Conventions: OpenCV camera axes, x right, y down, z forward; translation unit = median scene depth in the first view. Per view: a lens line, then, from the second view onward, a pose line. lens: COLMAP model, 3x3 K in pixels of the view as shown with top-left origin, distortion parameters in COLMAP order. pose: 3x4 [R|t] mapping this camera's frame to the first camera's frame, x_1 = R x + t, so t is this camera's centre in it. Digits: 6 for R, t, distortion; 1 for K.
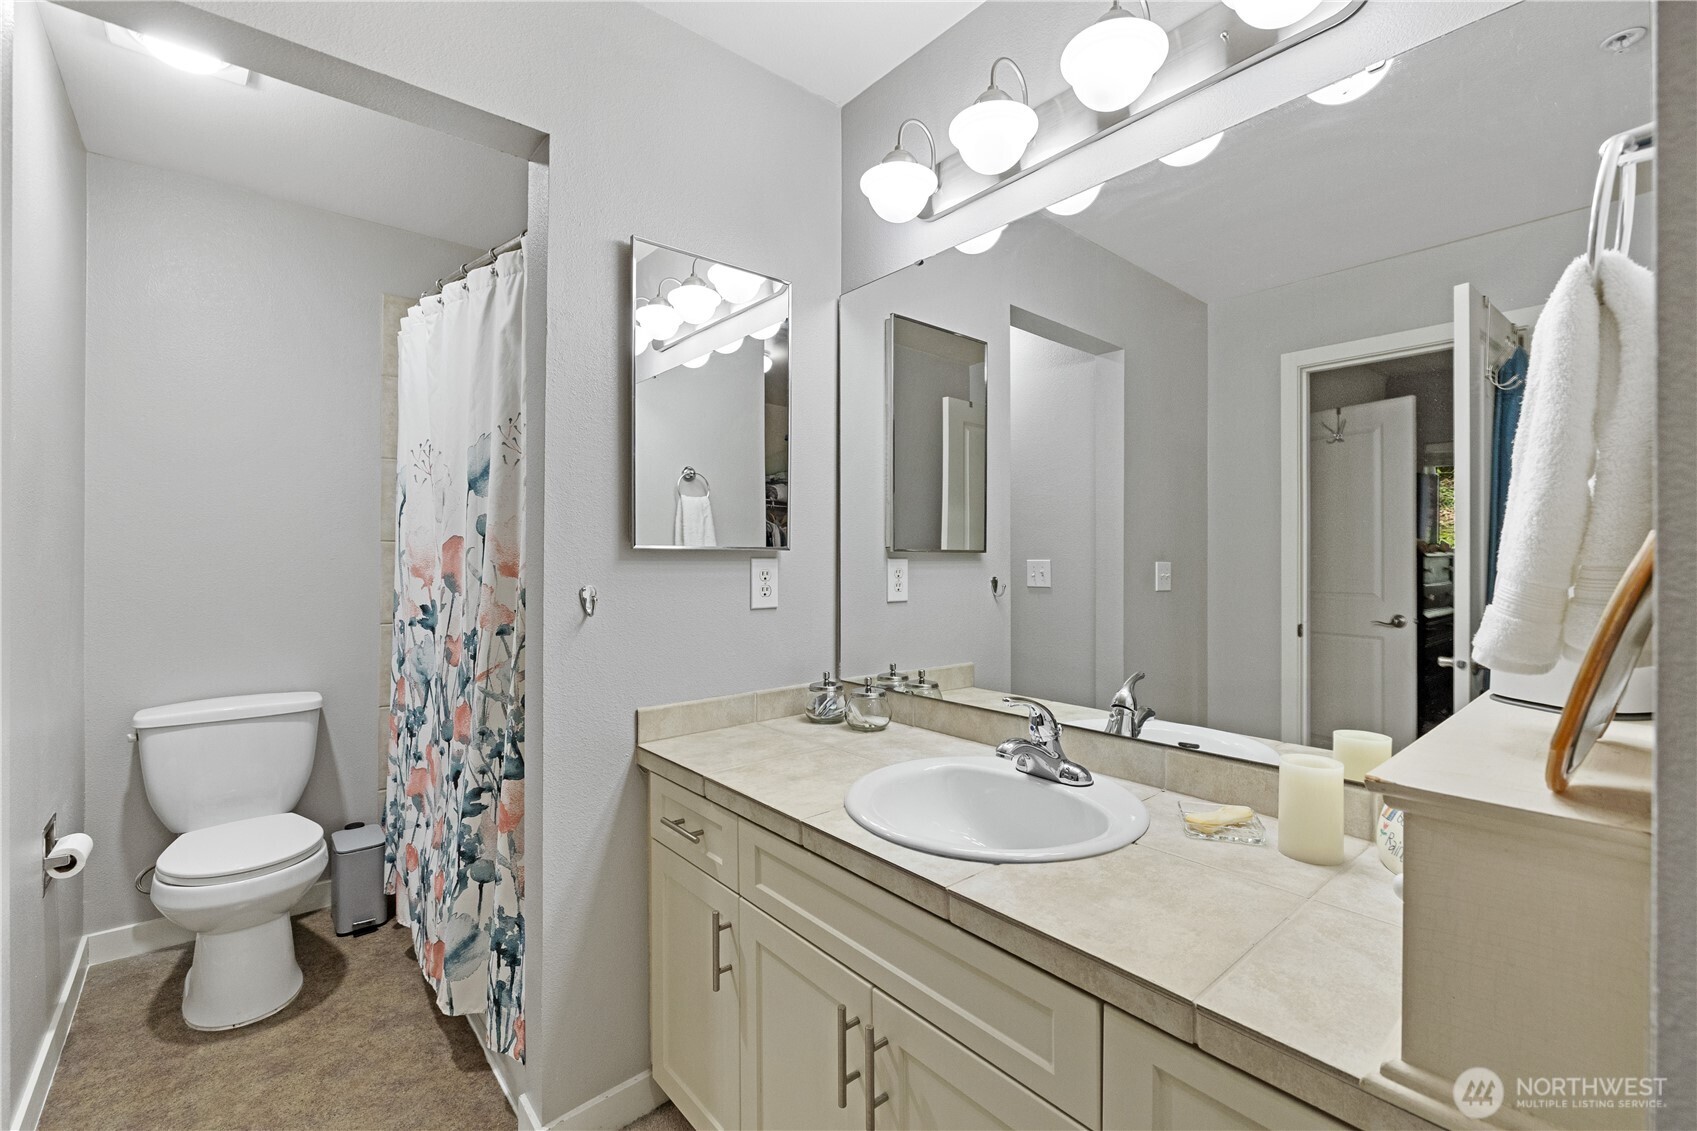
lens RADIAL K [[722.6, 0, 847.9], [0, 722.6, 559.4], [0, 0, 1]] dist [-0.000811, -0.000090]
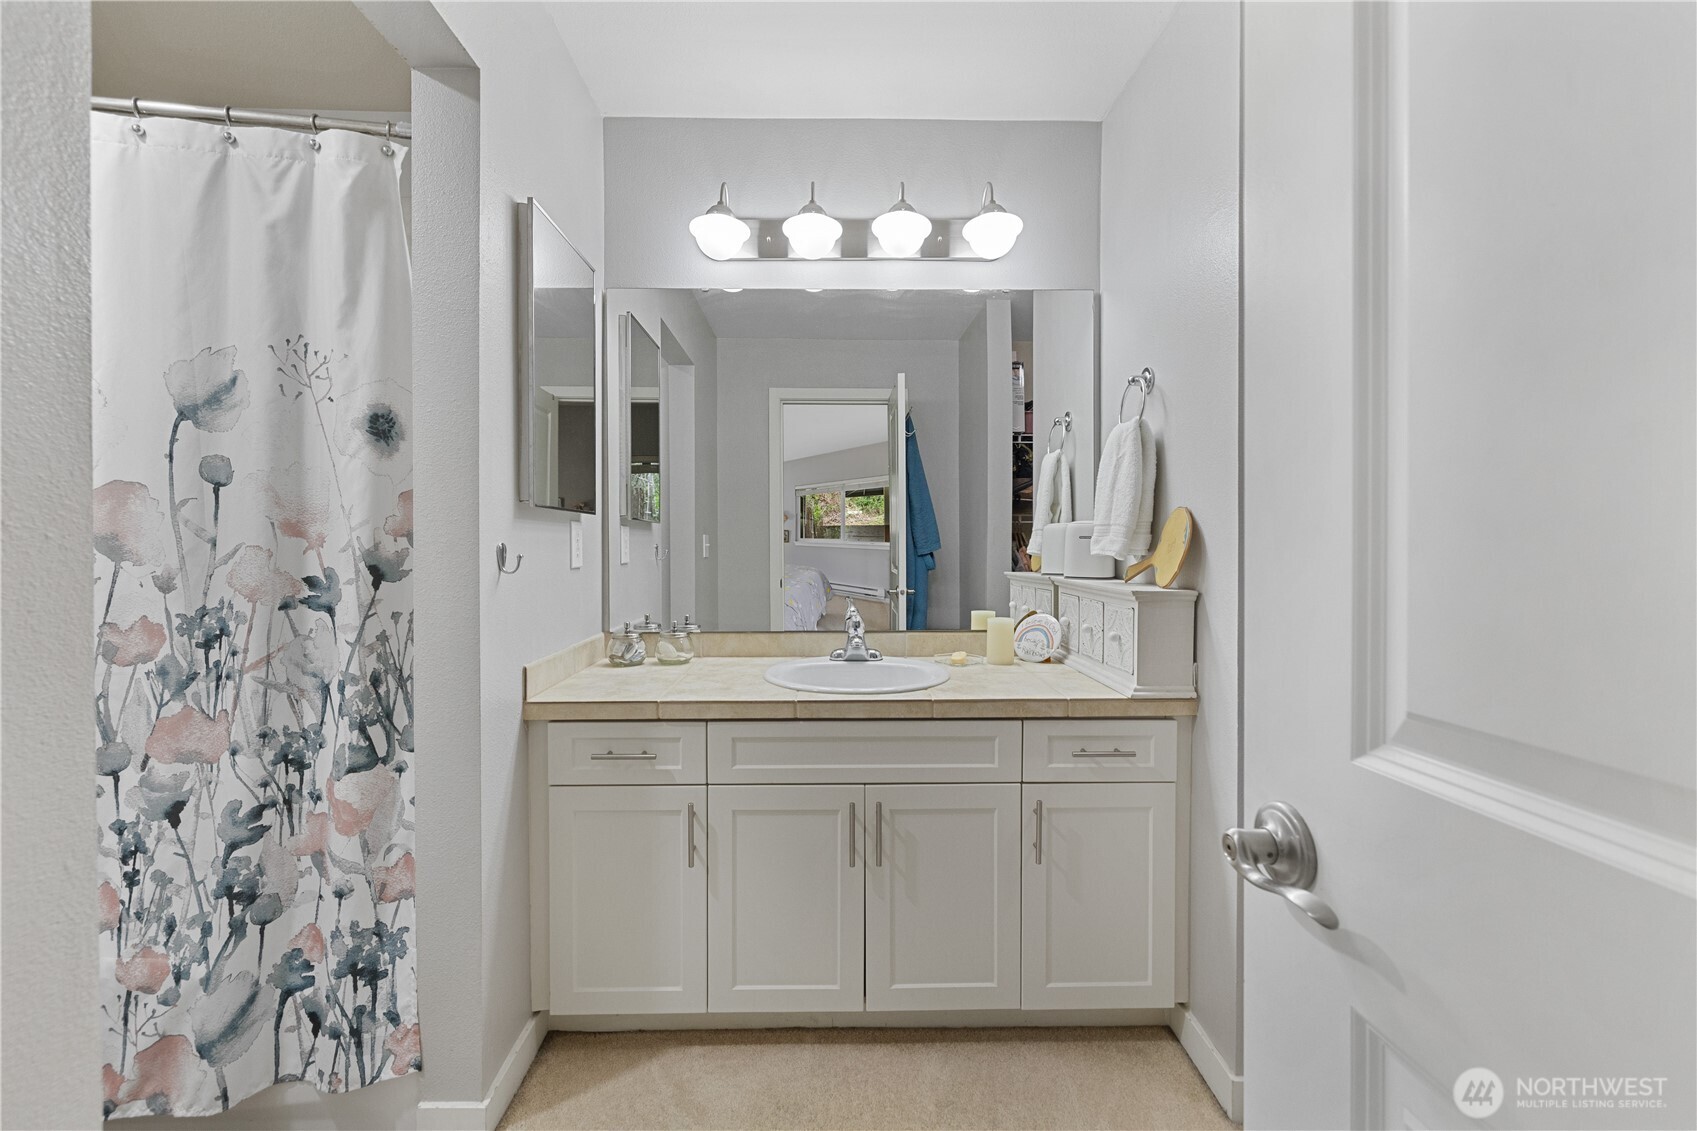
lens RADIAL K [[722.6, 0, 840.9], [0, 722.6, 554.8], [0, 0, 1]] dist [-0.000811, -0.000090]
pose [[0.637914, -0.012913, 0.769999, -0.708602], [0.002913, 0.999893, 0.014355, 0.034593], [-0.770102, -0.006914, 0.637883, 0.015330]]
